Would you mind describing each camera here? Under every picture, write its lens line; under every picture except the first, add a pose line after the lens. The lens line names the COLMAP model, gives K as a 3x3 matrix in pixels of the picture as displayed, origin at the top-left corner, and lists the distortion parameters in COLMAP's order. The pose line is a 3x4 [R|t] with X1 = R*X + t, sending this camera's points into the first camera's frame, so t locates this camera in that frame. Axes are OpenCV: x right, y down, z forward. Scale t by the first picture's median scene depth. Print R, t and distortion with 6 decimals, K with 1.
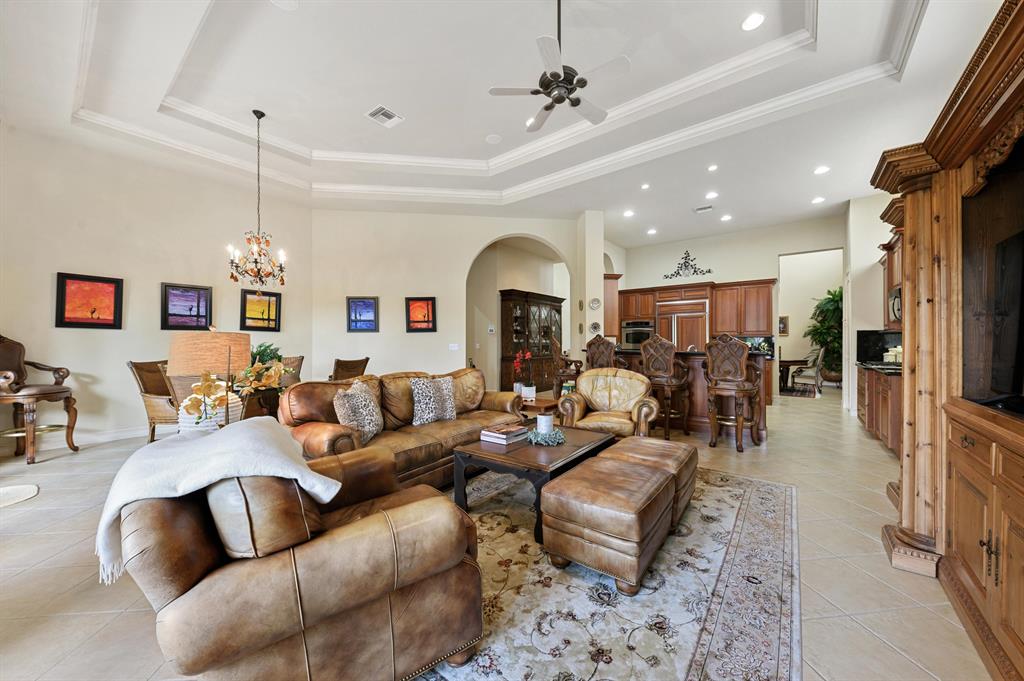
lens RADIAL K [[370.6, 0, 503.4], [0, 370.6, 342.7], [0, 0, 1]] dist [0.000742, -0.000320]
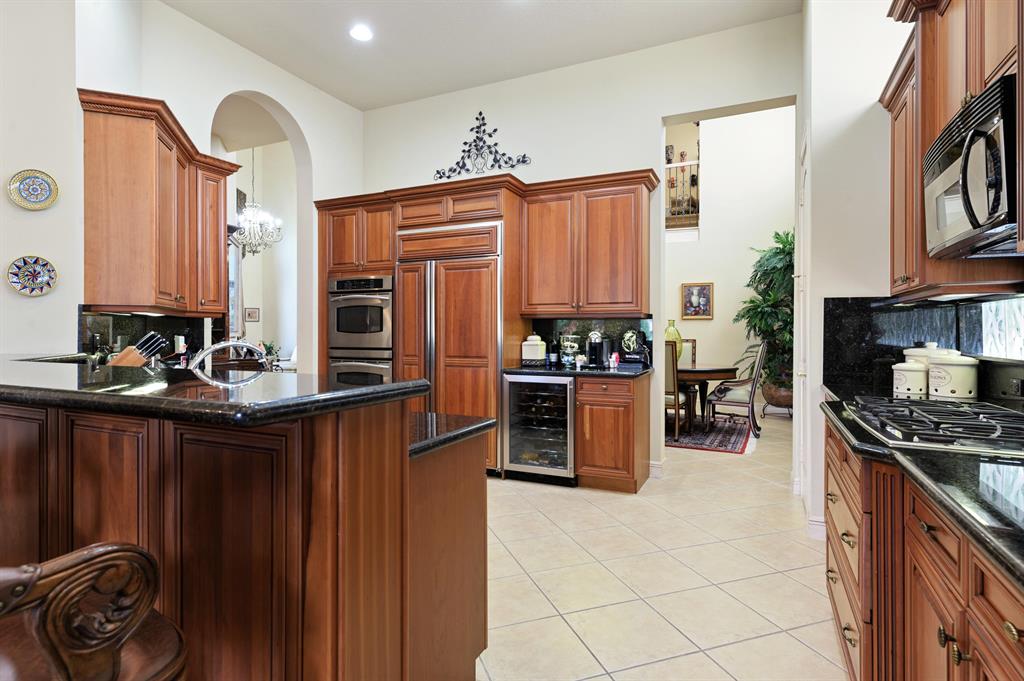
lens RADIAL K [[498.5, 0, 518.8], [0, 498.5, 334.1], [0, 0, 1]] dist [-0.002511, 0.000468]
pose [[0.975676, 0.002150, 0.219207, 0.411377], [-0.003619, 0.999974, 0.006298, -0.000867], [-0.219188, -0.006938, 0.975658, 0.437249]]
